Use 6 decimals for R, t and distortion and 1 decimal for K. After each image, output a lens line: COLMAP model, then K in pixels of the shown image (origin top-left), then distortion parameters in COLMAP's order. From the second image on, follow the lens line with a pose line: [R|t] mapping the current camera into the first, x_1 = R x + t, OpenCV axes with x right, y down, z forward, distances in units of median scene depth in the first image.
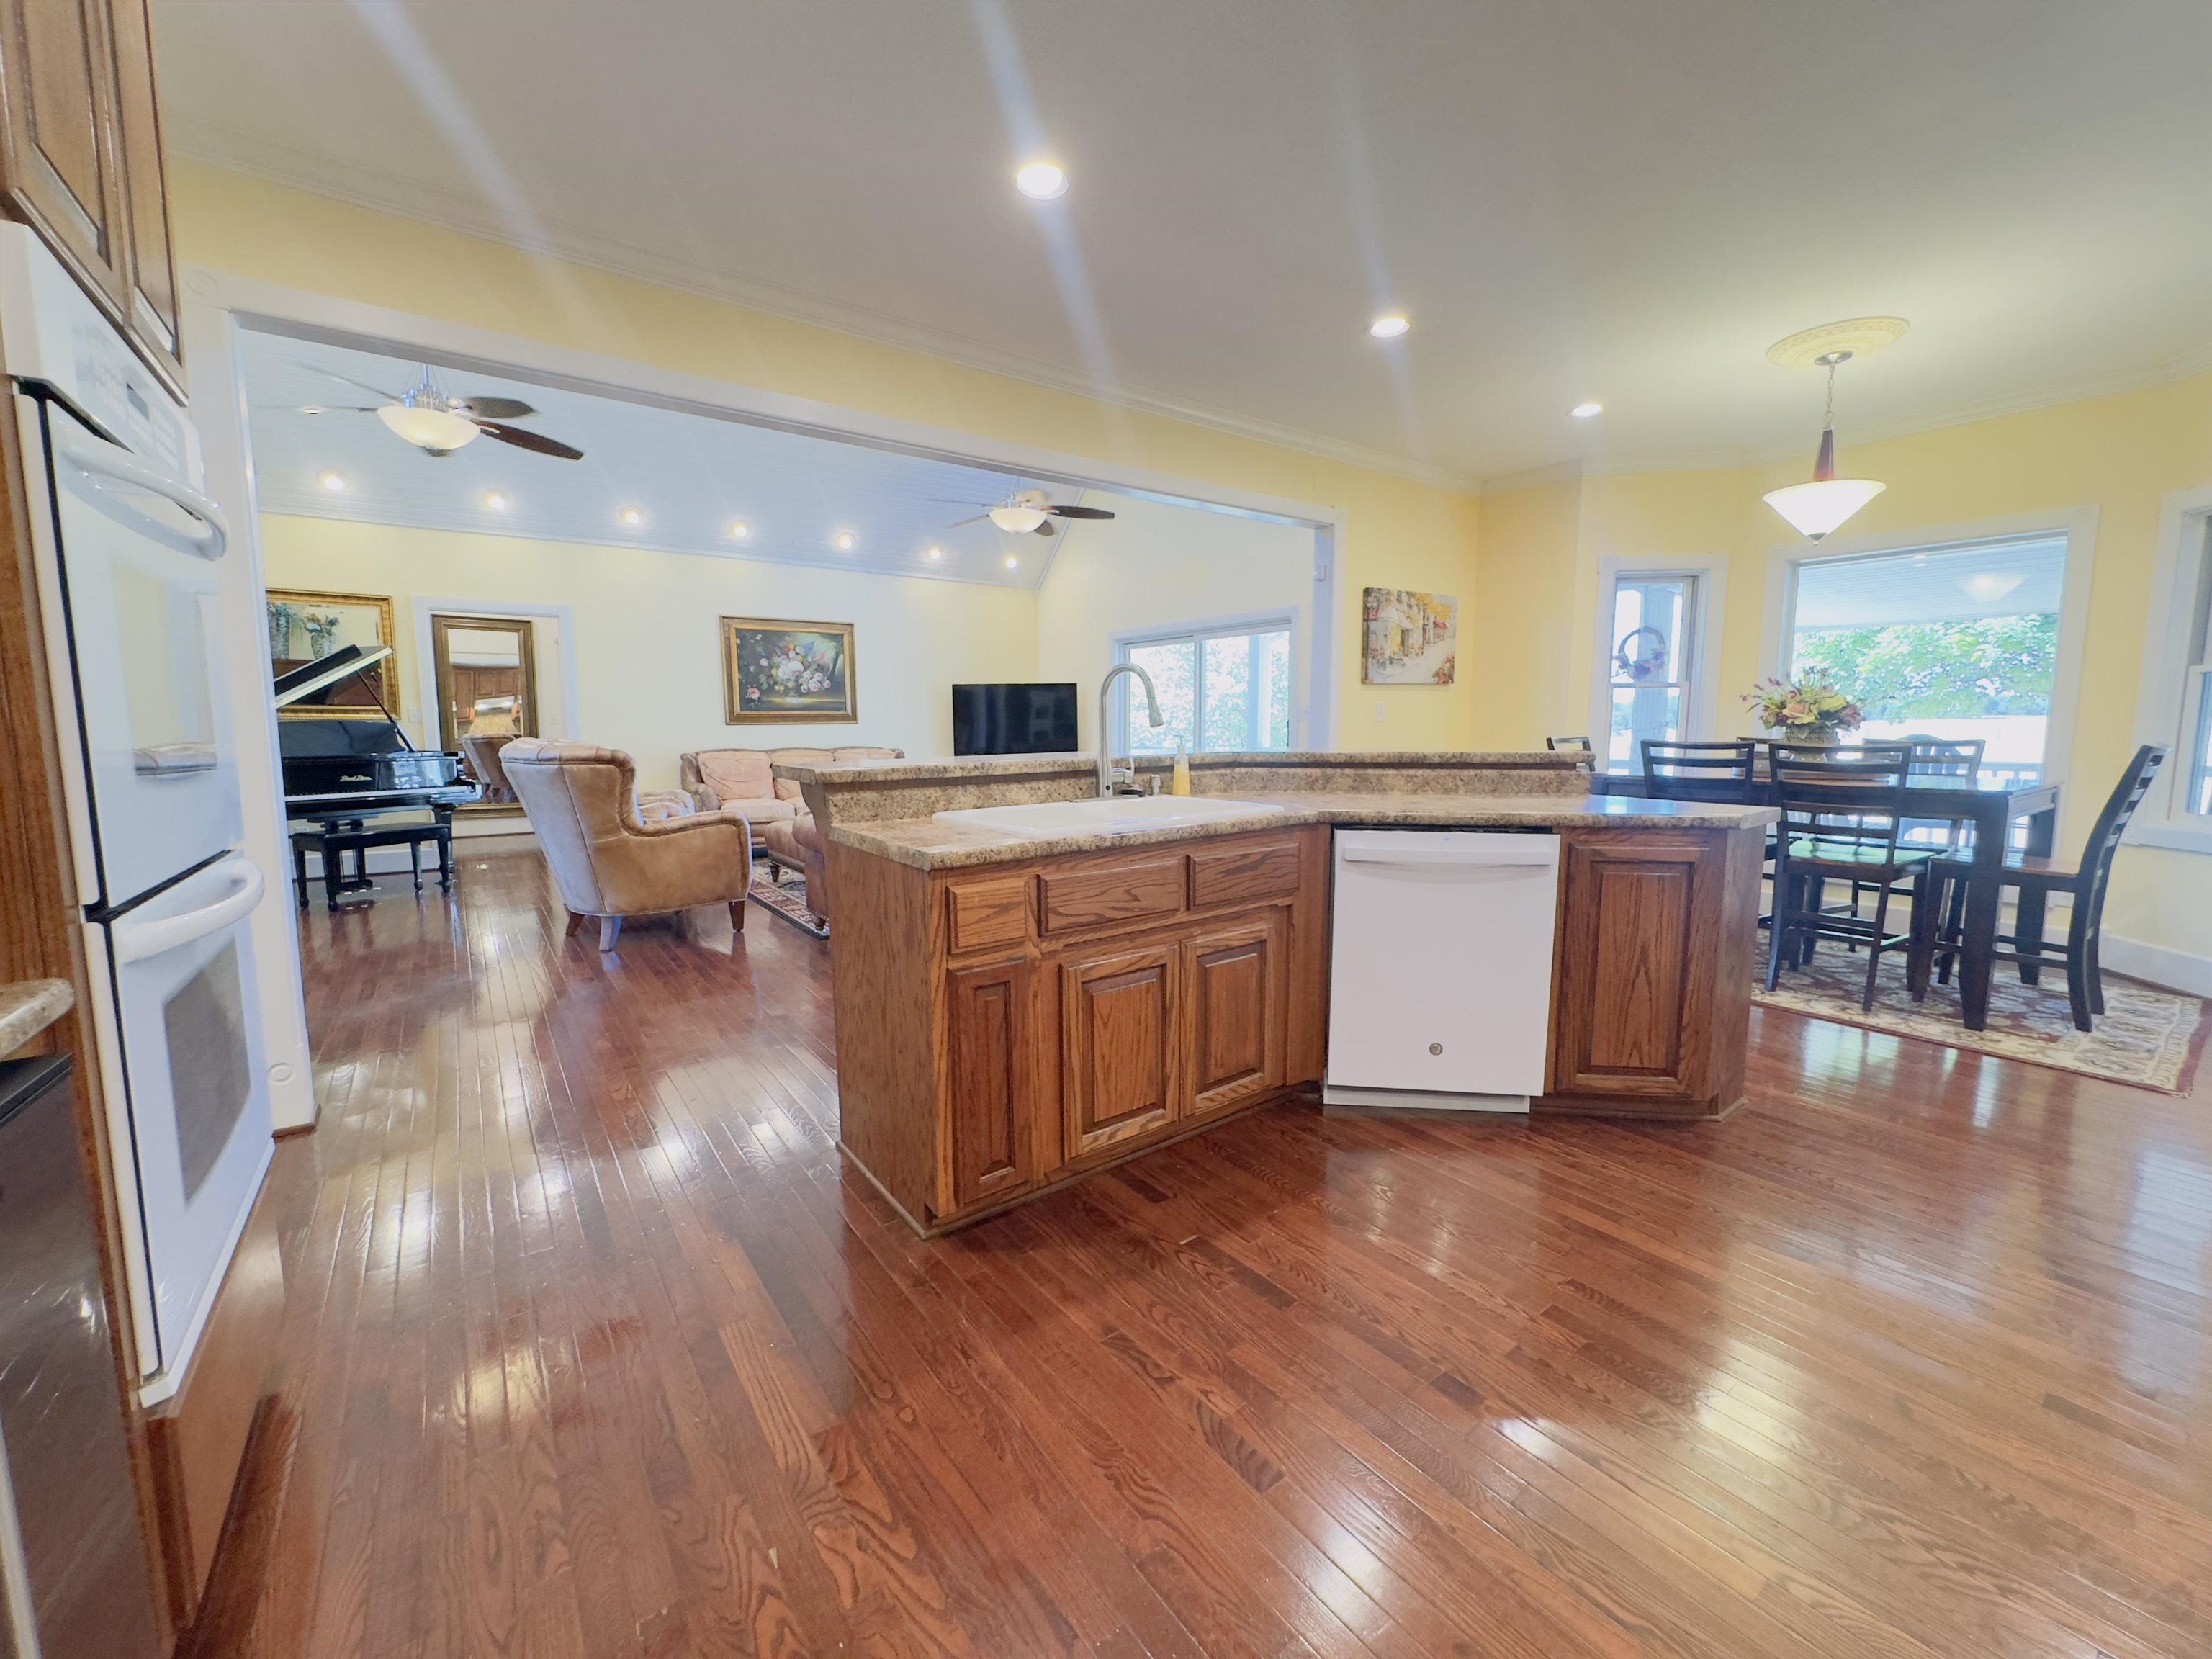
lens RADIAL K [[883.6, 0, 1096.8], [0, 883.6, 821.3], [0, 0, 1]] dist [-0.003301, 0.000615]
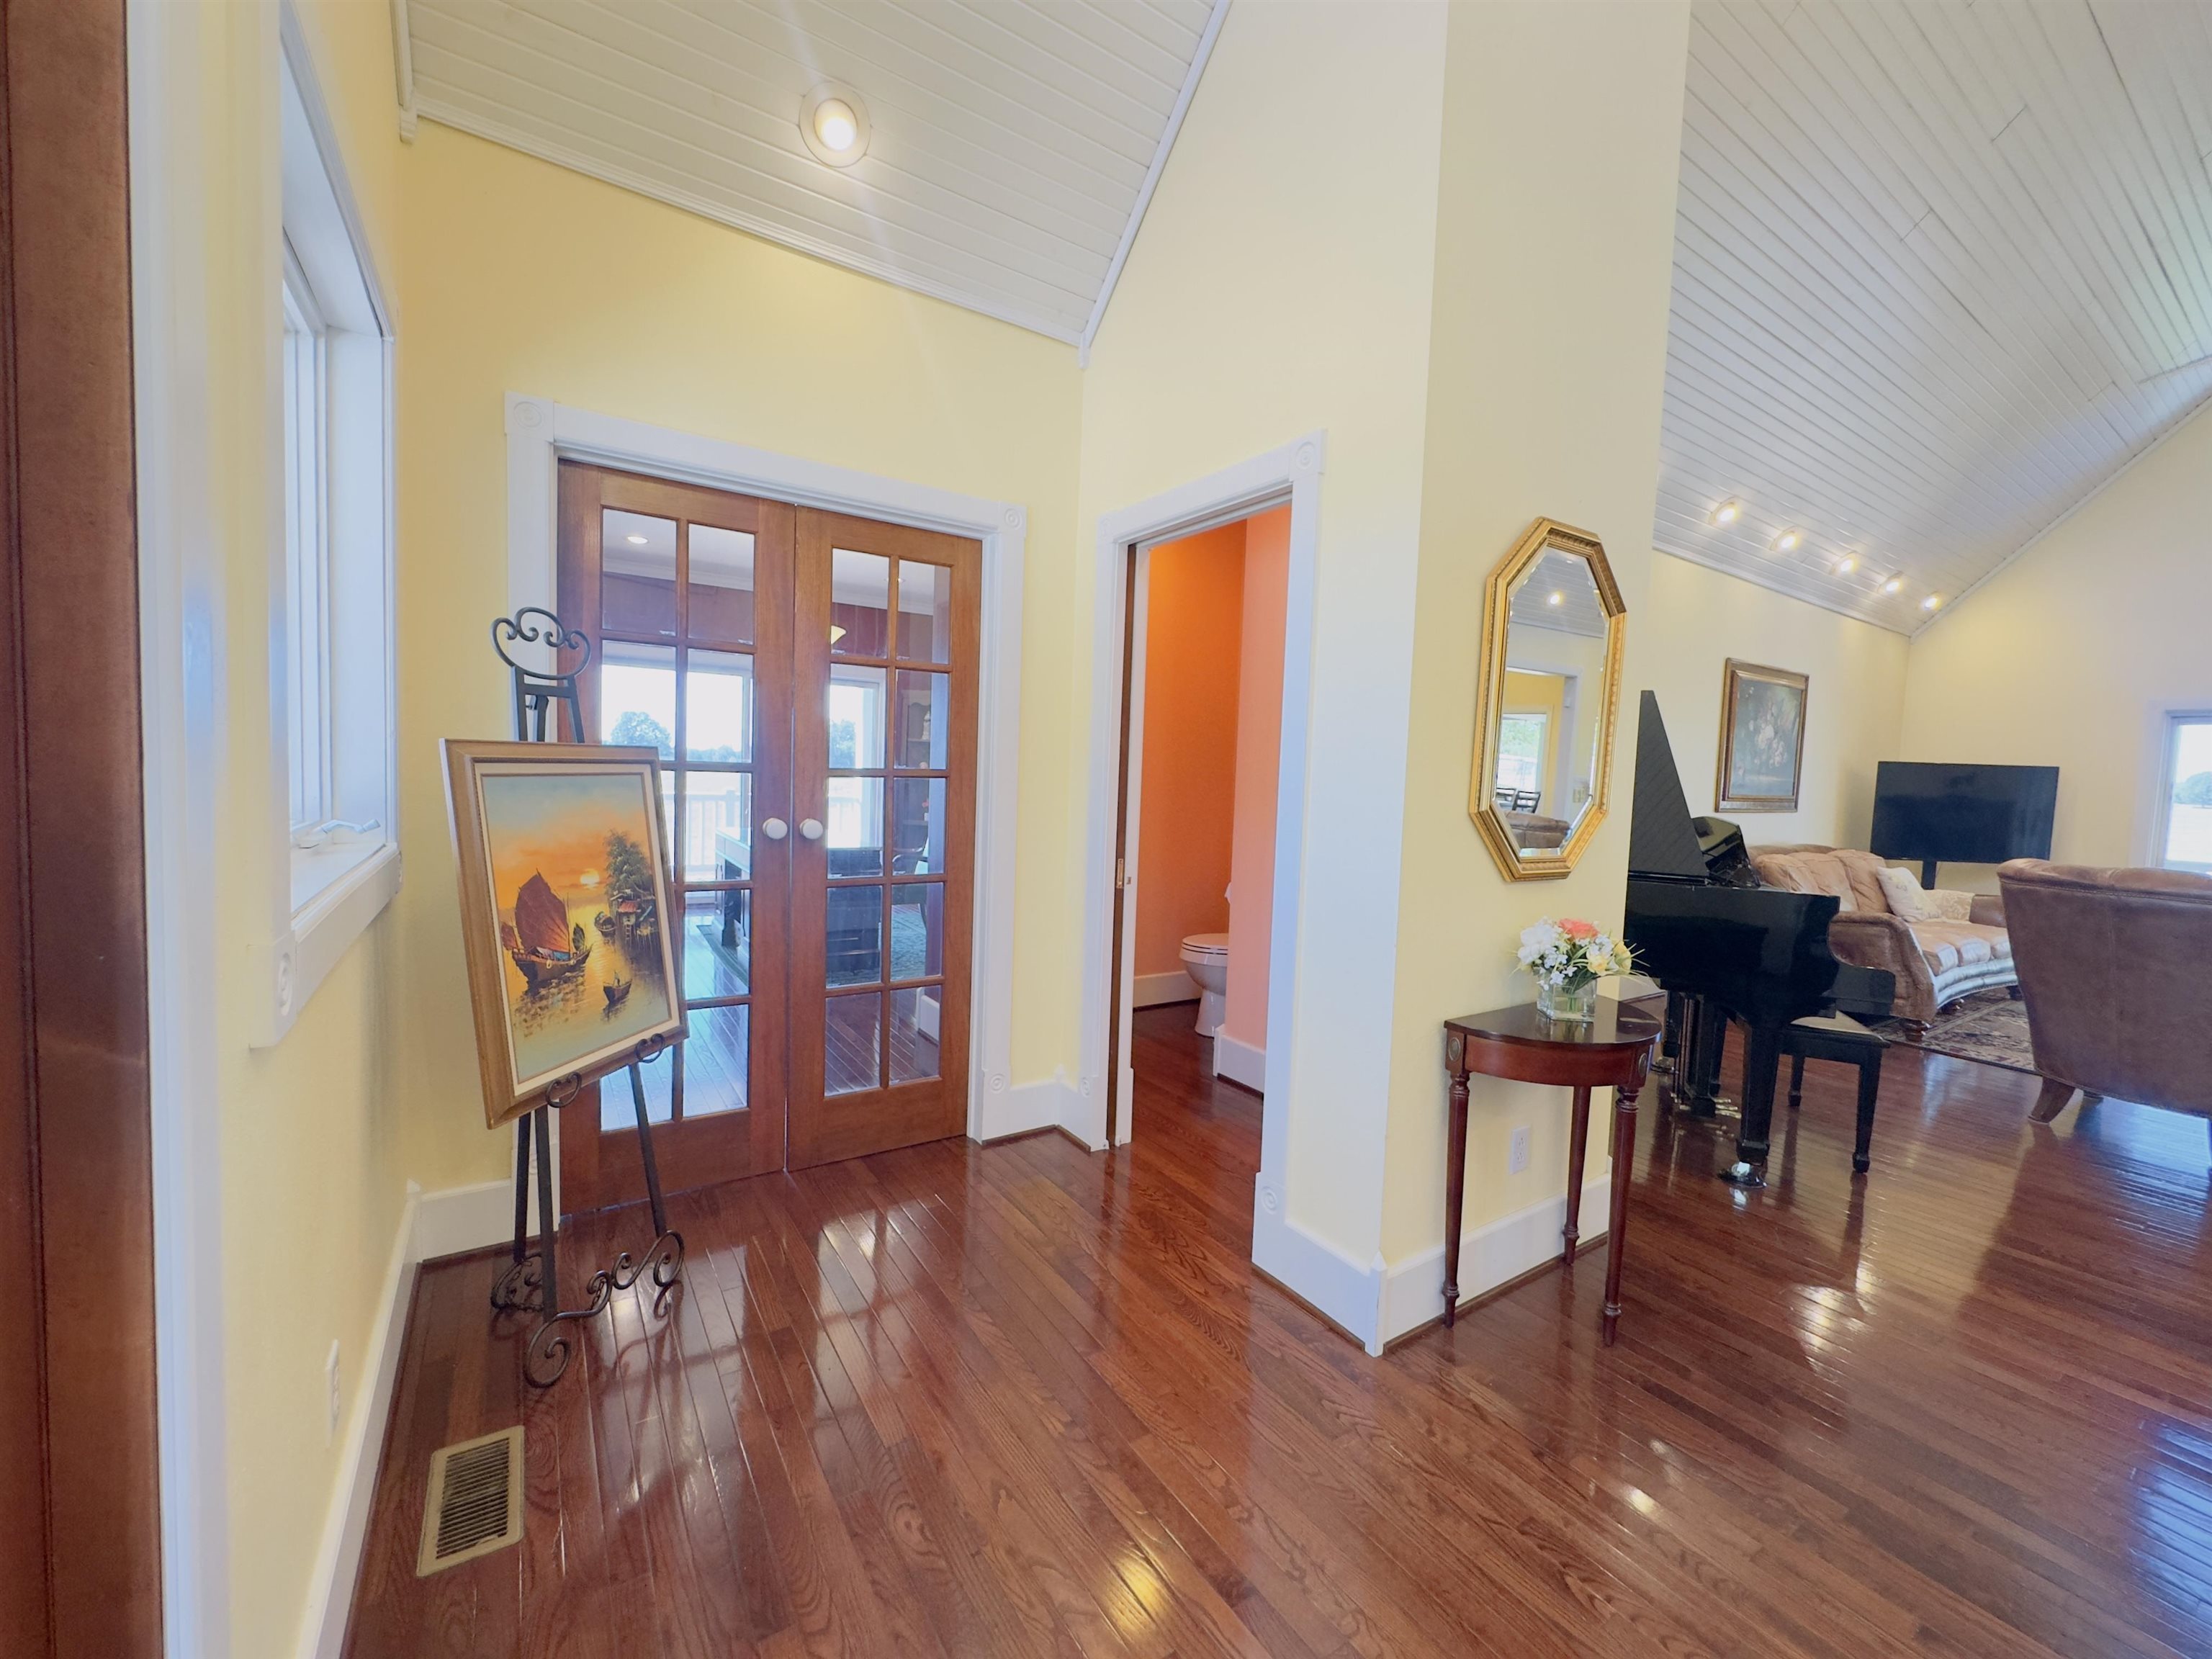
lens RADIAL K [[883.6, 0, 1105.9], [0, 883.6, 822.4], [0, 0, 1]] dist [-0.003301, 0.000615]
pose [[0.998047, 0.044877, -0.043444, -0.868394], [-0.046748, 0.997979, -0.043032, -0.047963], [0.041425, 0.044979, 0.998129, 0.276505]]
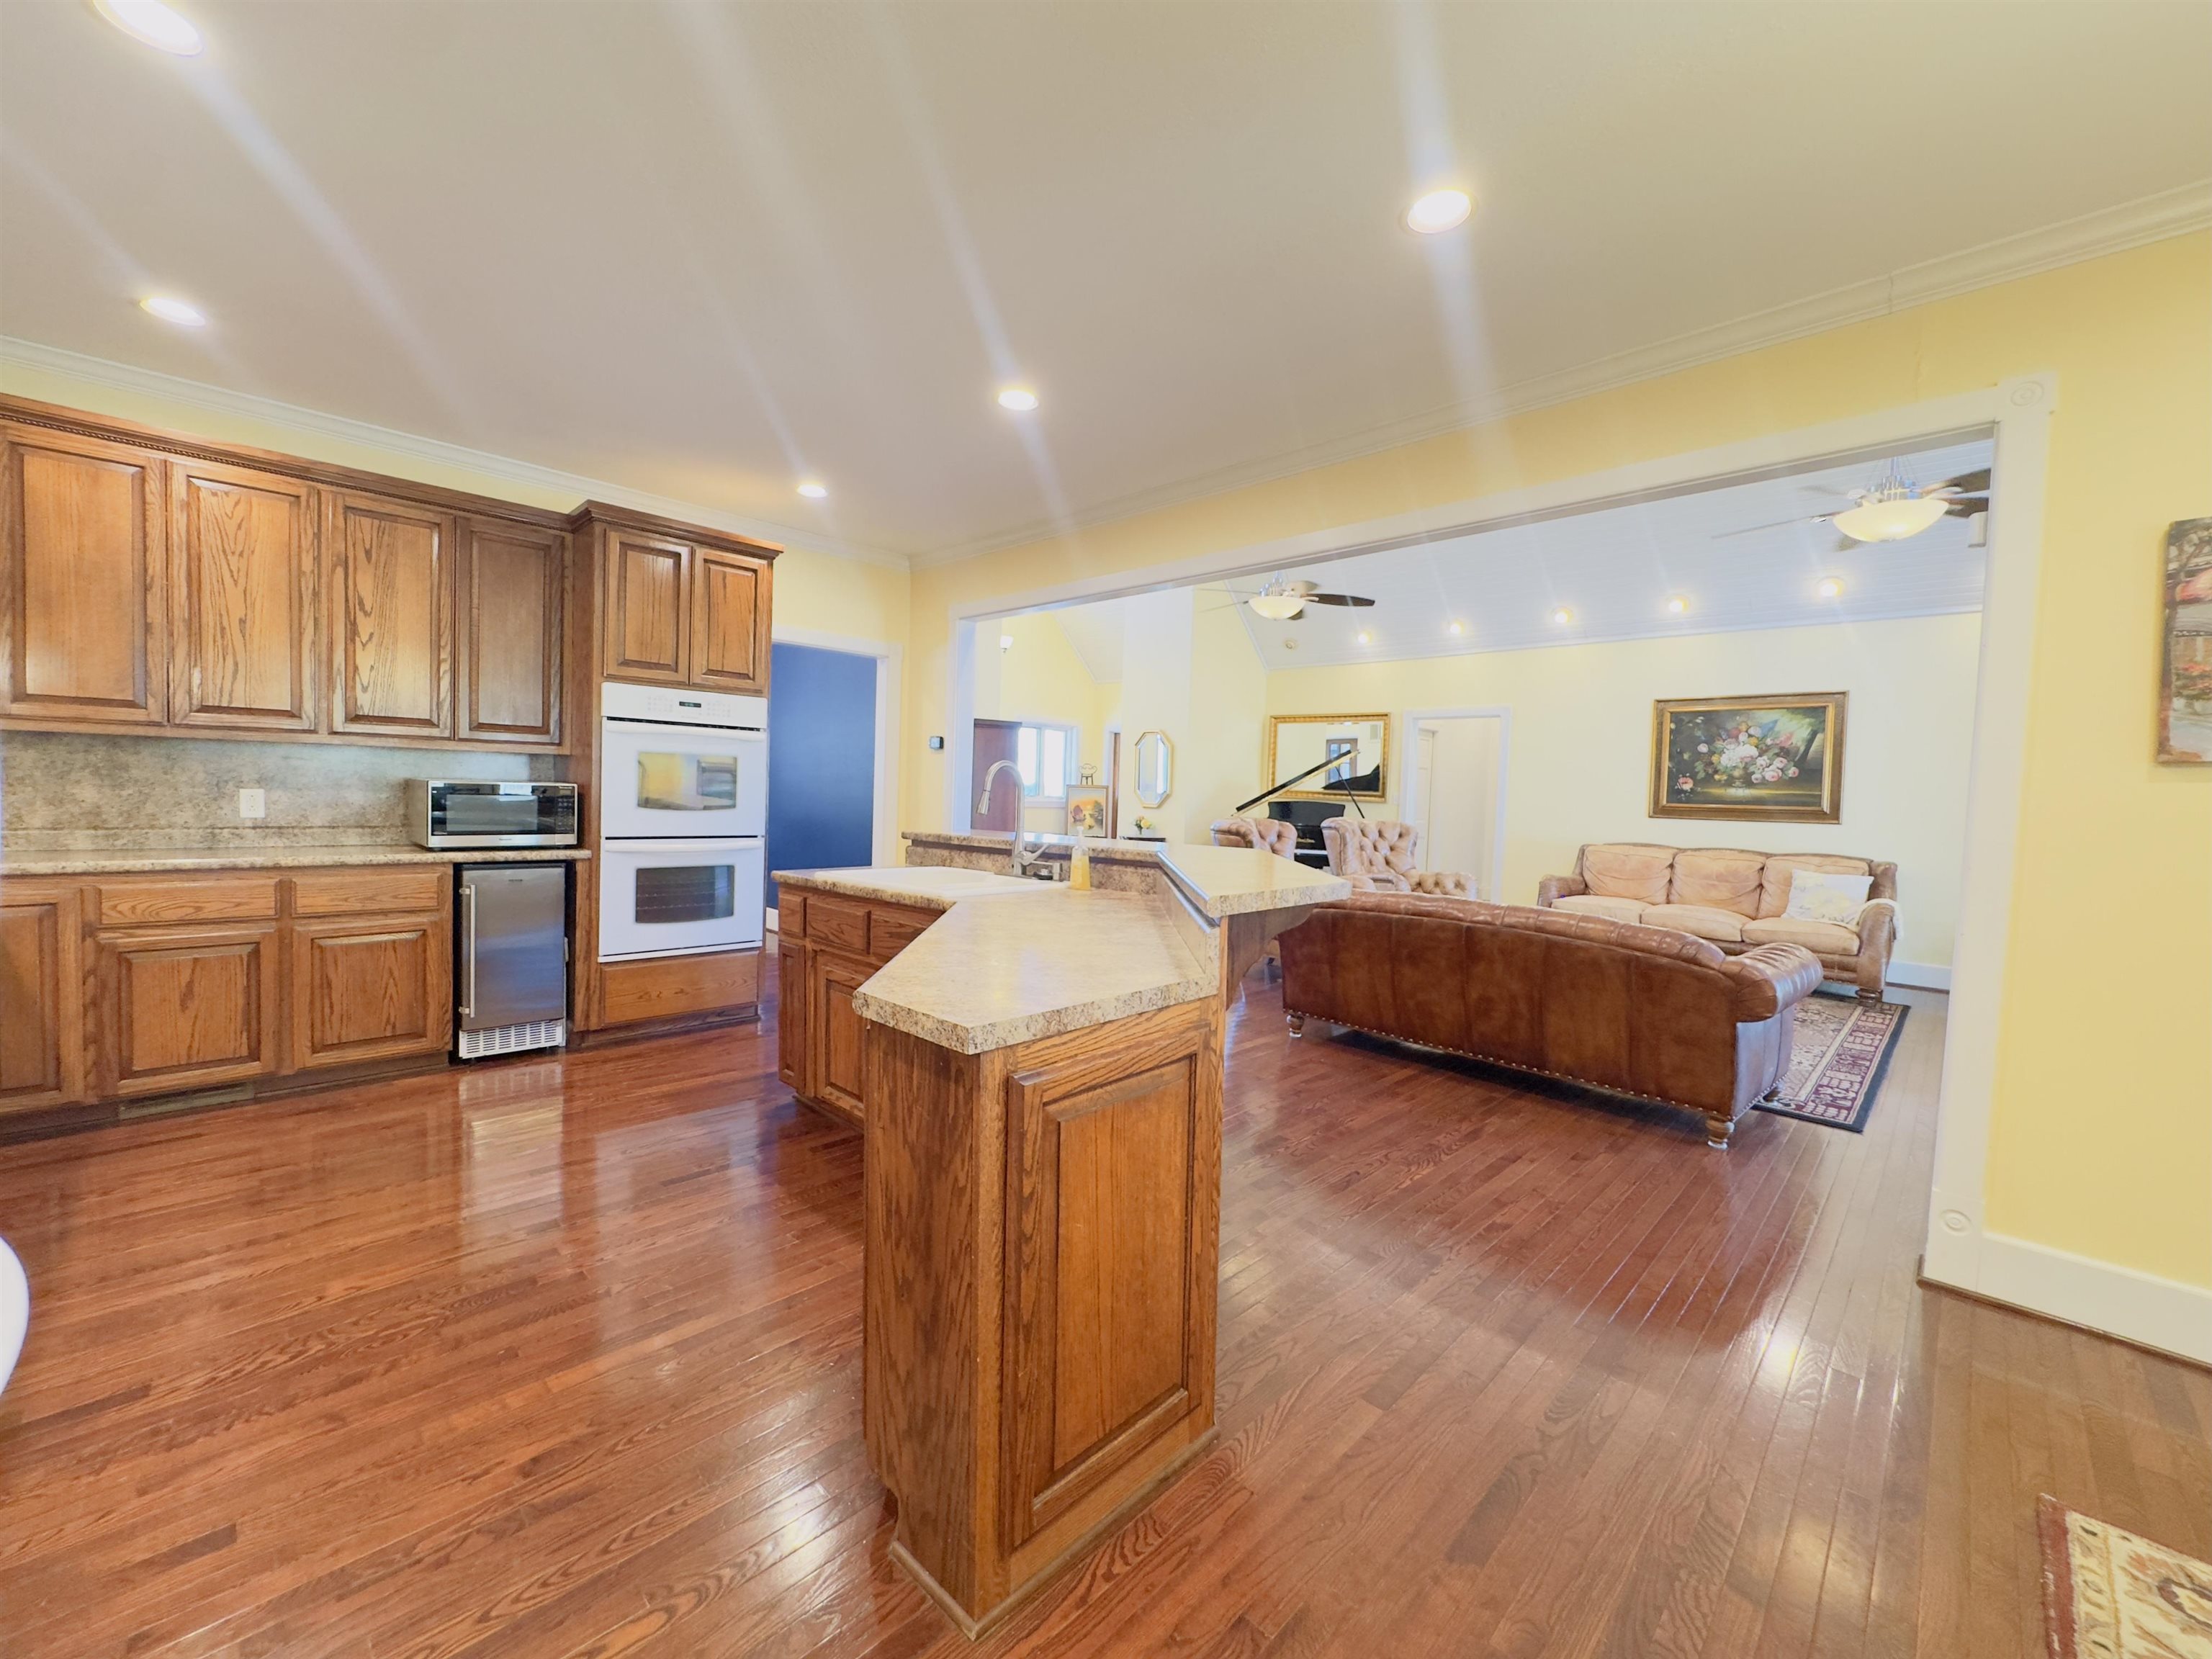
lens RADIAL K [[883.6, 0, 1110.3], [0, 883.6, 820.5], [0, 0, 1]] dist [-0.003301, 0.000615]
pose [[0.159149, 0.043778, -0.986284, 0.388970], [-0.141484, 0.989716, 0.021100, -0.046348], [0.977064, 0.136185, 0.163706, 0.303922]]
